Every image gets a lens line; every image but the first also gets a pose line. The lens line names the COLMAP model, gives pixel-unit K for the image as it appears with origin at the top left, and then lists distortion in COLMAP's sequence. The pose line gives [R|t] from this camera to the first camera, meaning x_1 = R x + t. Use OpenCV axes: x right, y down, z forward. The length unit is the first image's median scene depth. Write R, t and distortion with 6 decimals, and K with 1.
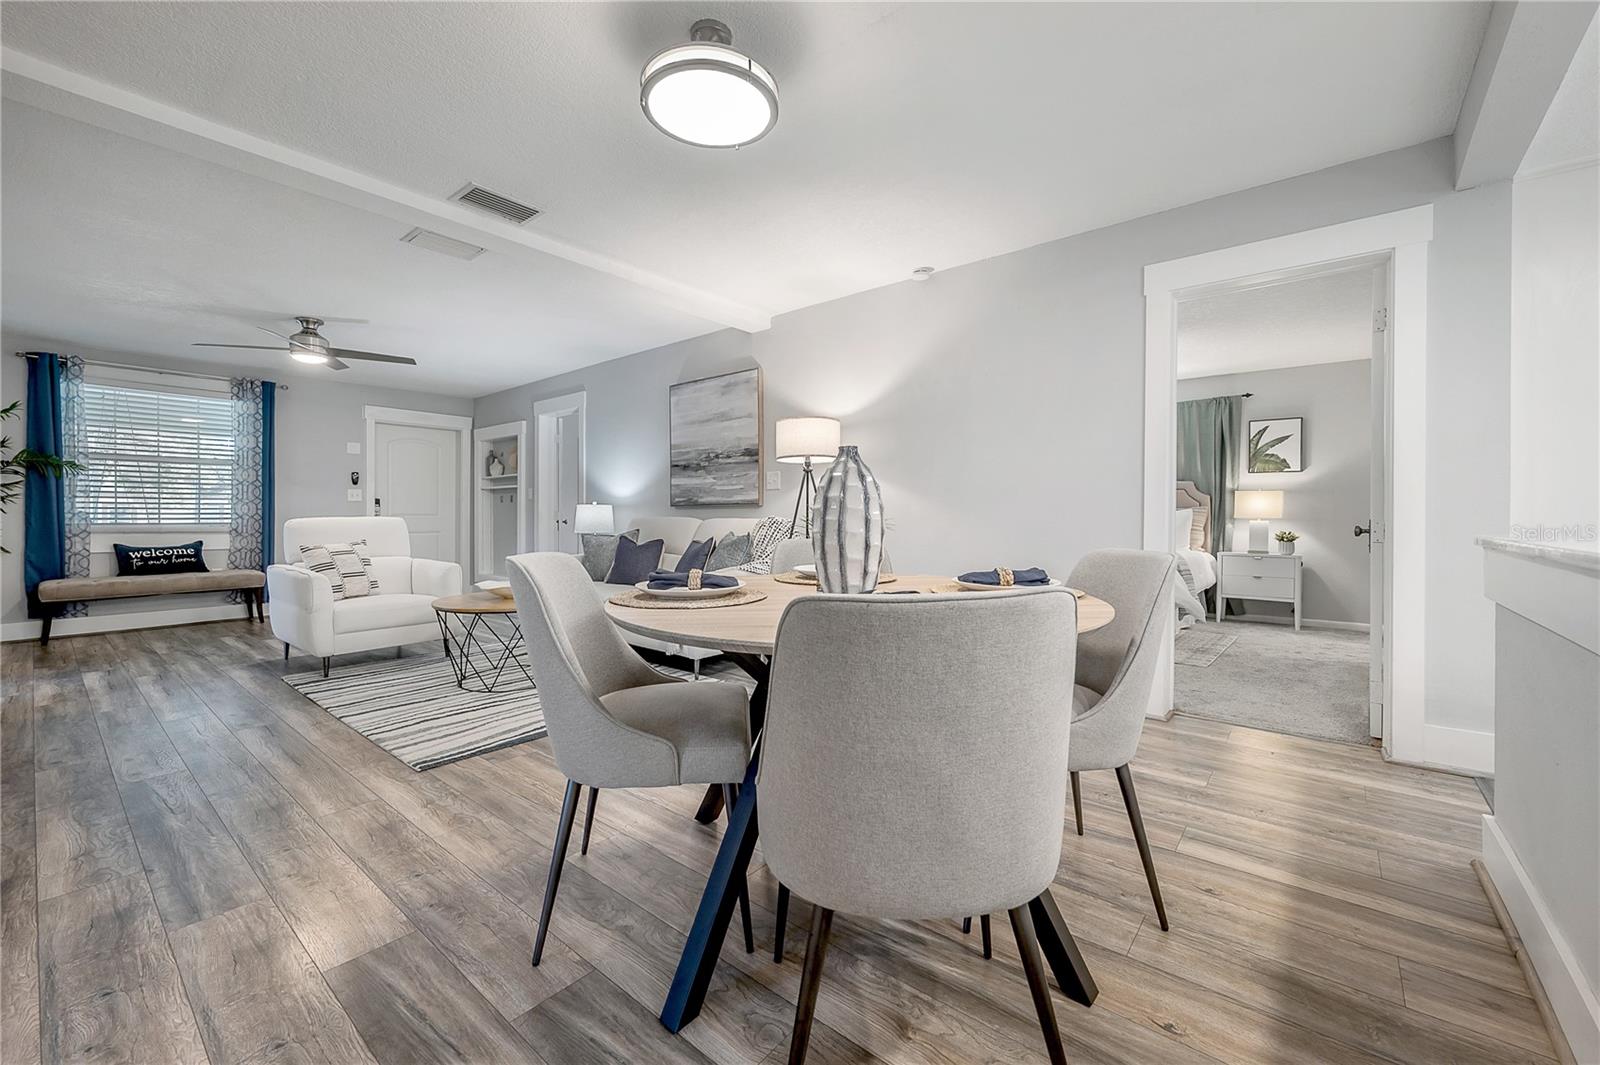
lens RADIAL K [[640.9, 0, 794.1], [0, 640.9, 527.2], [0, 0, 1]] dist [0.001232, 0.000914]
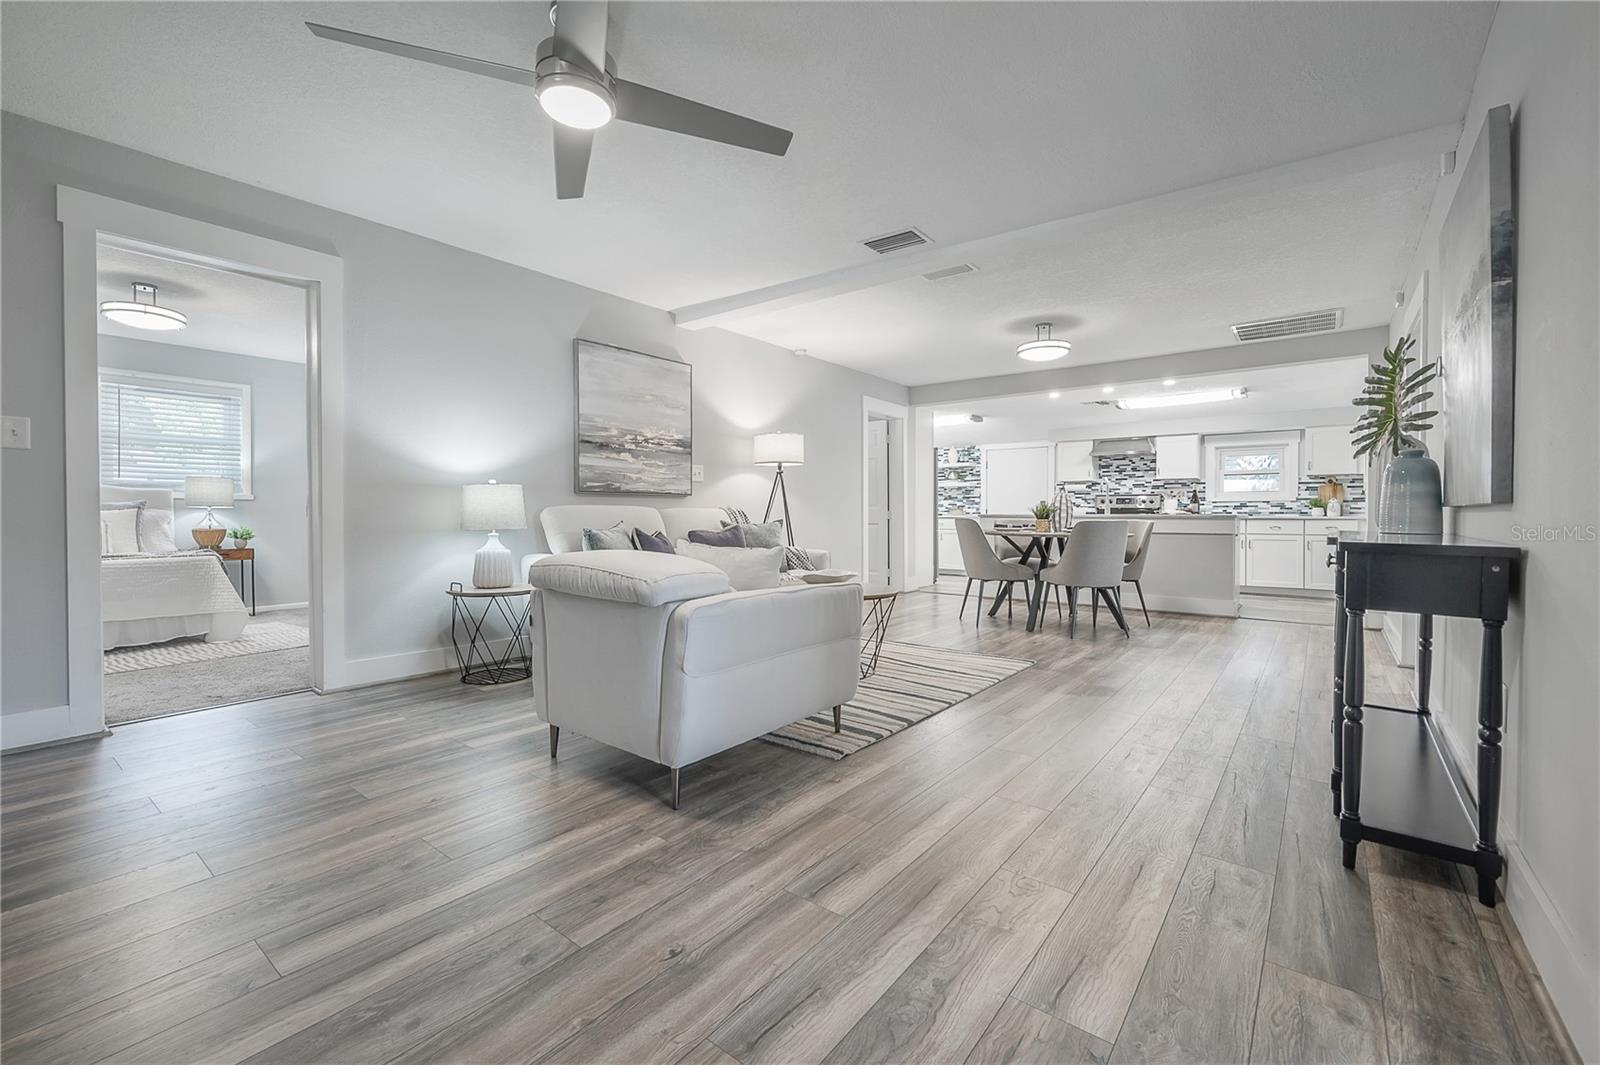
lens RADIAL K [[669.7, 0, 798.2], [0, 669.7, 520.9], [0, 0, 1]] dist [0.000902, 0.000026]
pose [[-0.022787, -0.015868, 0.999614, -1.133953], [0.010629, 0.999814, 0.016114, -0.008562], [-0.999684, 0.010992, -0.022614, 0.832049]]
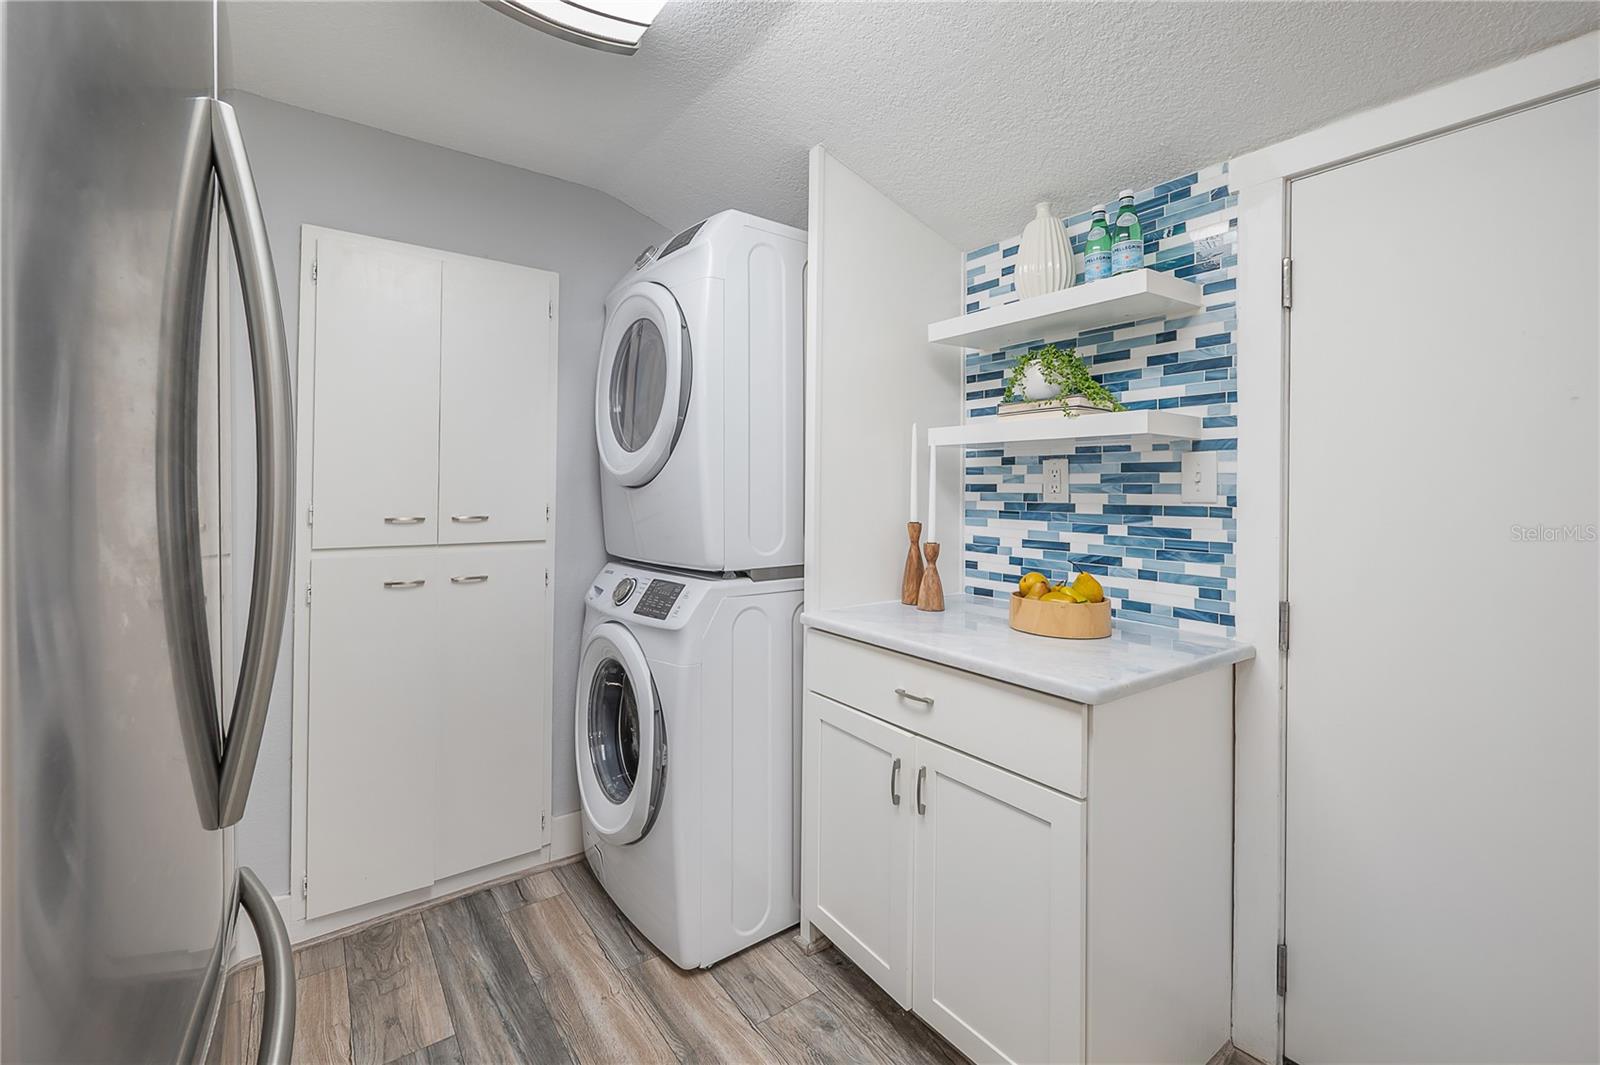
lens RADIAL K [[673.6, 0, 760.9], [0, 673.6, 485.2], [0, 0, 1]] dist [0.001466, 0.000012]
pose [[0.272971, 0.000133, 0.962022, 0.753255], [0.005730, 0.999982, -0.001764, -0.060108], [-0.962005, 0.005994, 0.272965, 0.292766]]
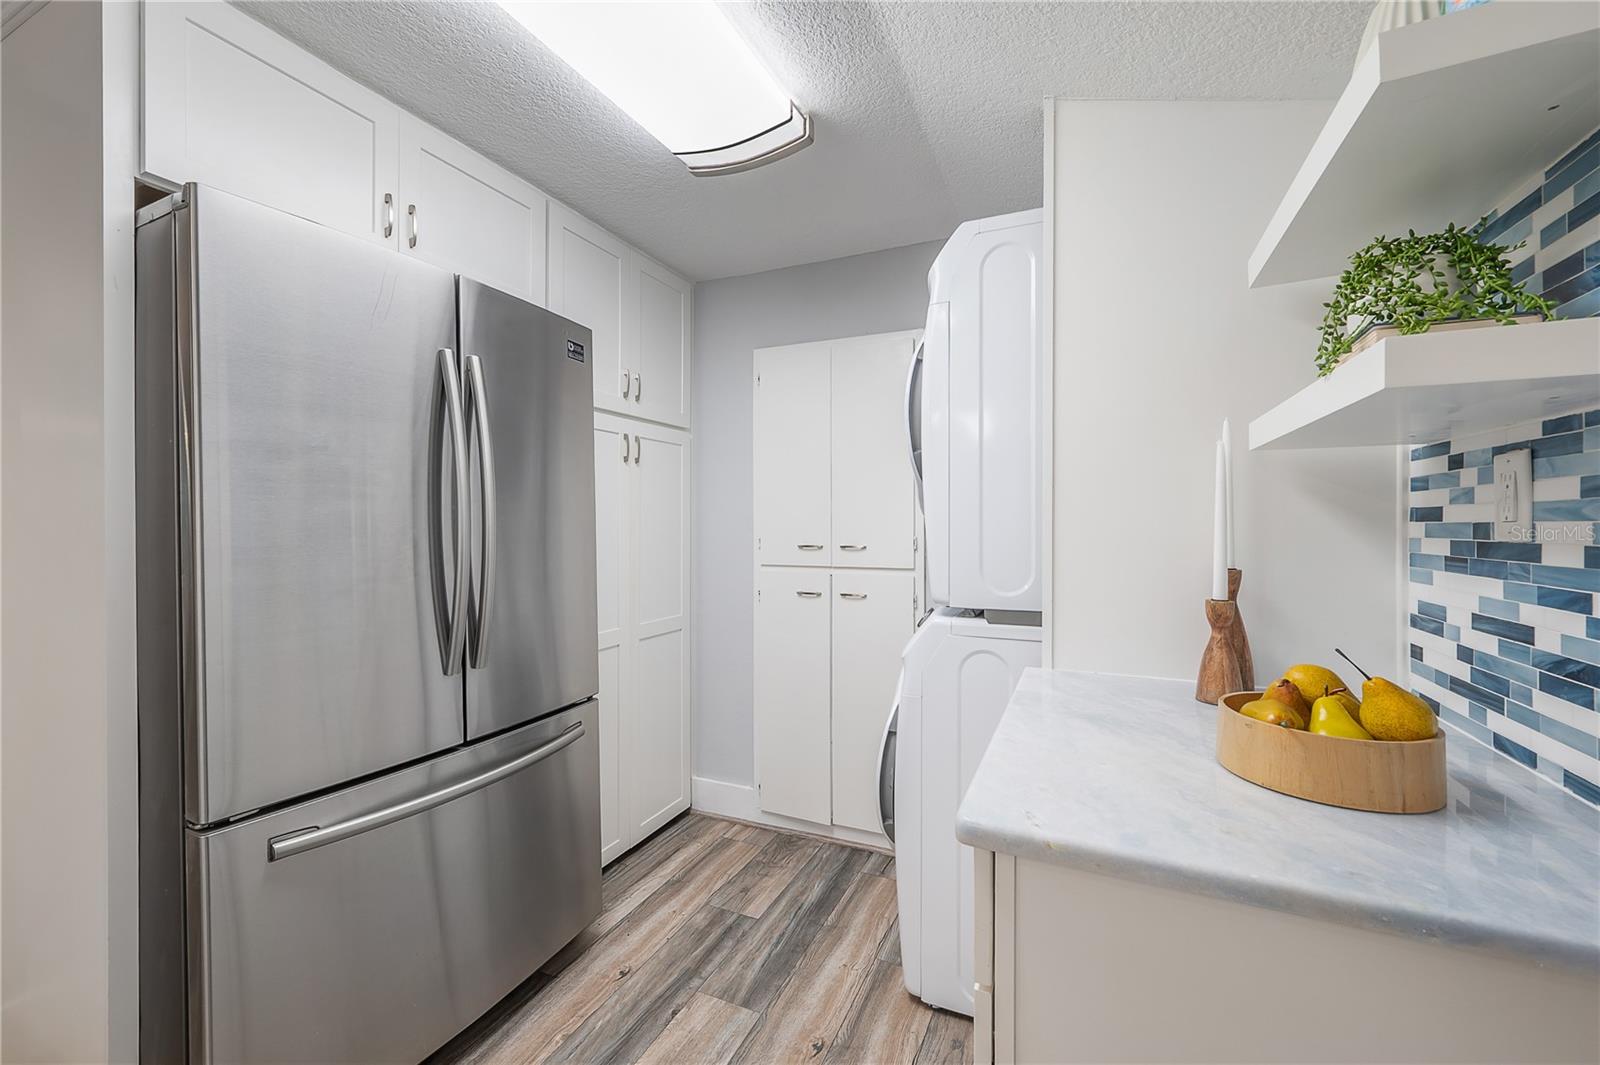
lens RADIAL K [[640.9, 0, 803.1], [0, 640.9, 528.5], [0, 0, 1]] dist [0.001232, 0.000914]
pose [[0.965509, -0.008970, 0.260214, 0.879636], [0.009950, 0.999948, -0.002447, -0.056553], [-0.260179, 0.004952, 0.965548, 0.169571]]
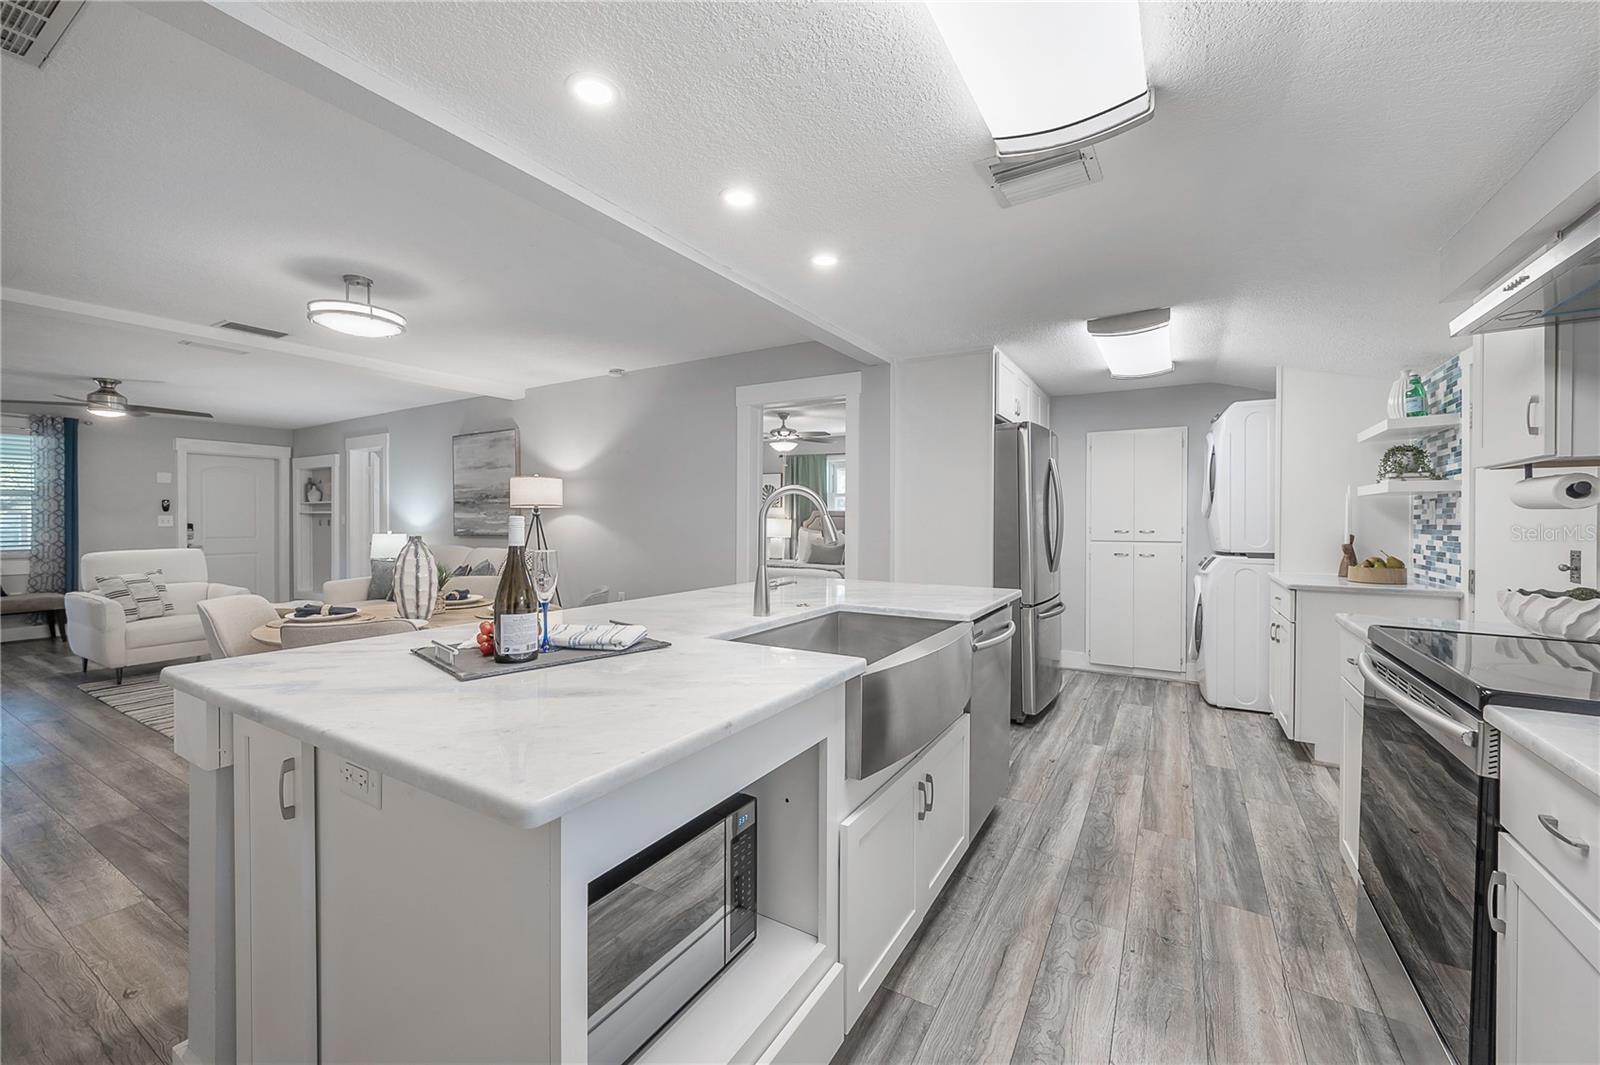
lens RADIAL K [[640.9, 0, 797.2], [0, 640.9, 531.0], [0, 0, 1]] dist [0.001232, 0.000914]
pose [[0.989146, -0.003684, 0.146886, 0.300662], [0.003230, 0.999989, 0.003334, -0.048137], [-0.146897, -0.002823, 0.989148, -0.326468]]
